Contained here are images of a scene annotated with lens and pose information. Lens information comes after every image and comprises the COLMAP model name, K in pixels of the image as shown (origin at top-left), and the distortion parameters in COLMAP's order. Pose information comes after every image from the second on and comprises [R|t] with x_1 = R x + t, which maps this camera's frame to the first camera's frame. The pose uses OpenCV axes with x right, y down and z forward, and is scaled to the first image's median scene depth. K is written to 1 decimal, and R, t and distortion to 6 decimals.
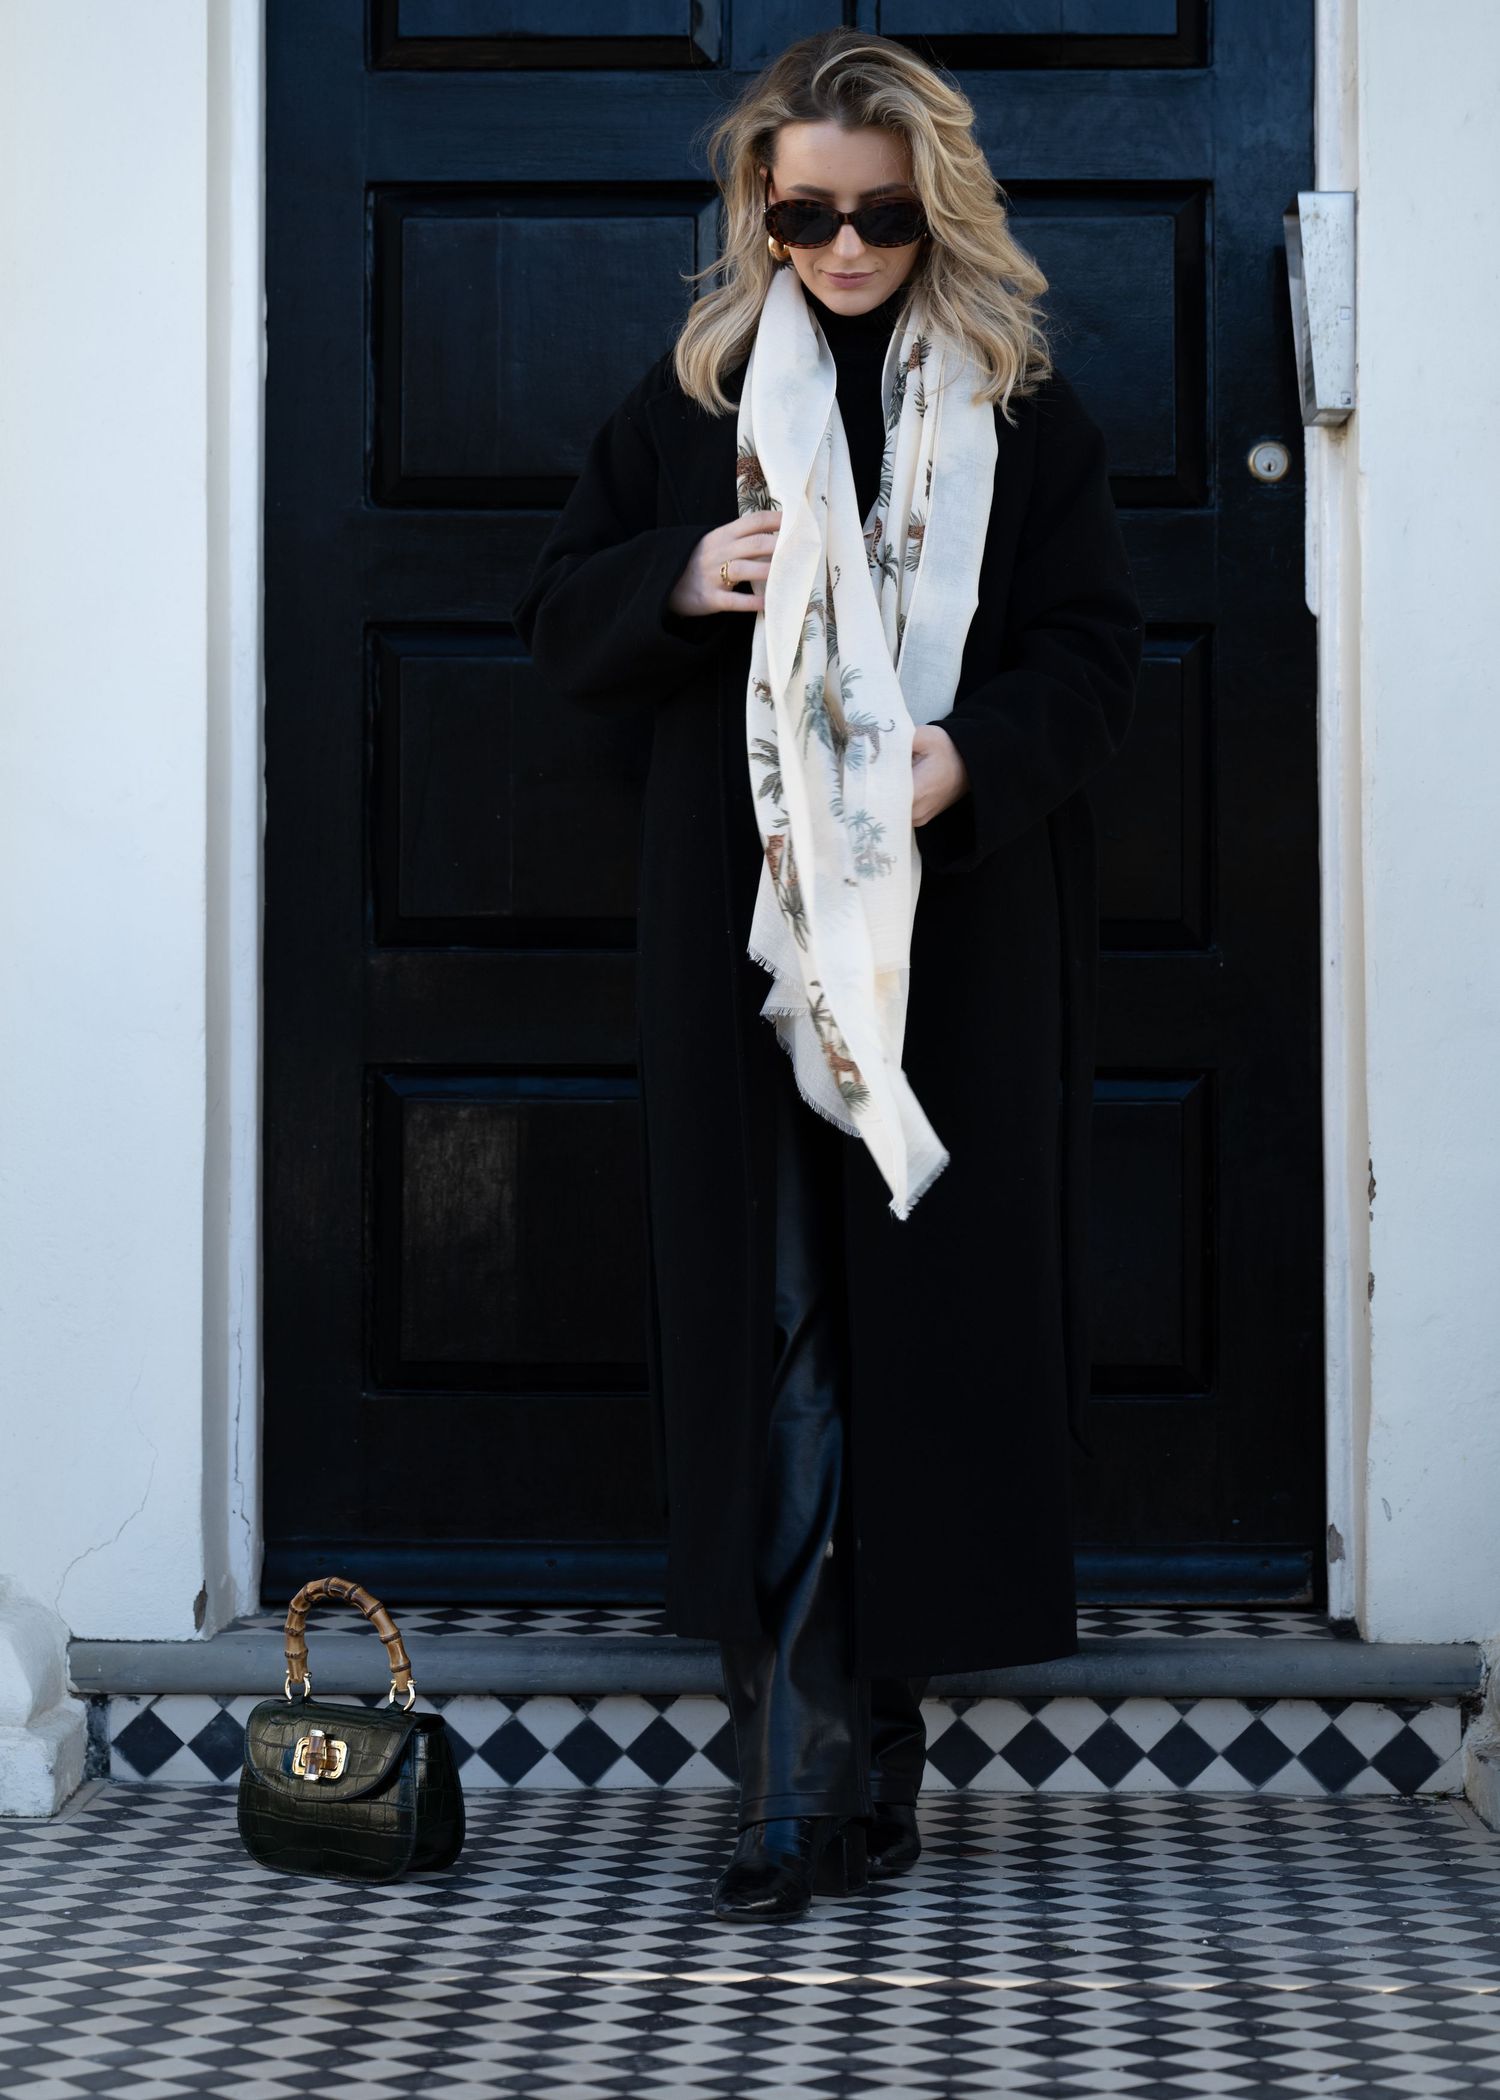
lens RADIAL K [[4518.9, 0, 754.7], [0, 4518.9, 1039.7], [0, 0, 1]] dist [-0.012039, 0.000000]
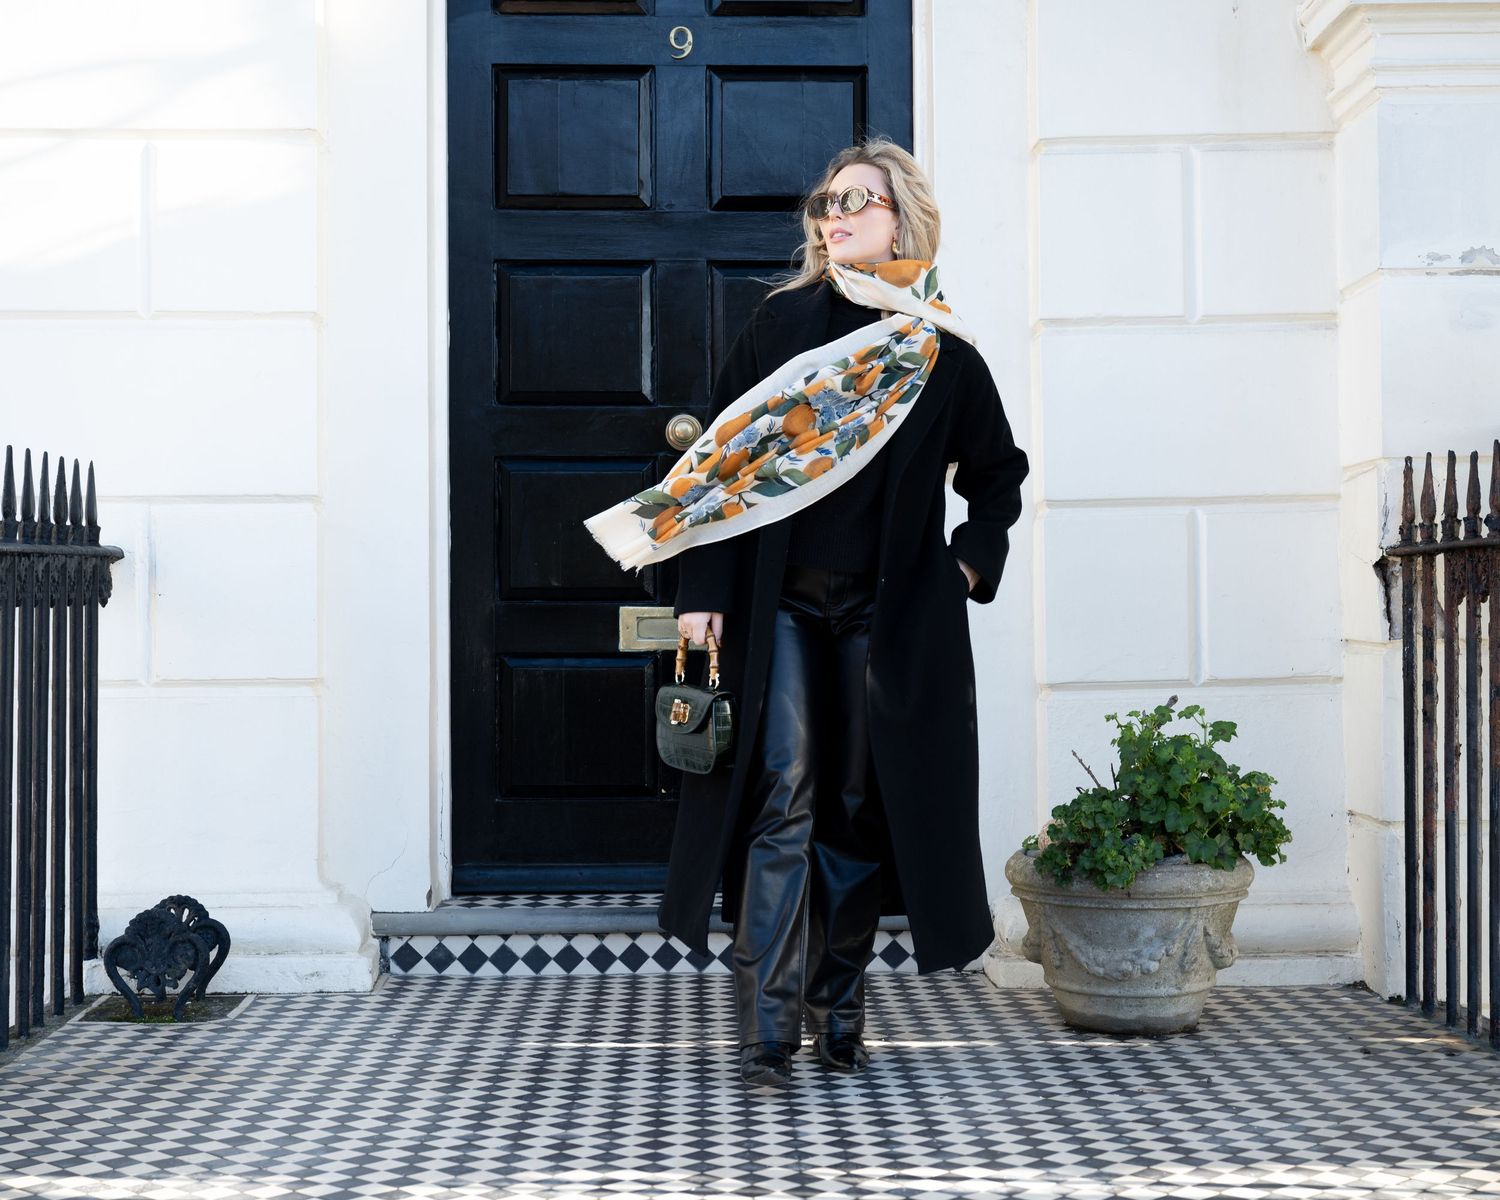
lens RADIAL K [[2307.8, 0, 740.1], [0, 2307.8, 596.6], [0, 0, 1]] dist [-0.018287, 0.000000]
pose [[0.997452, -0.005078, 0.071157, -0.049020], [0.003979, 0.999871, 0.015572, -0.042287], [-0.071227, -0.015249, 0.997344, -0.161427]]
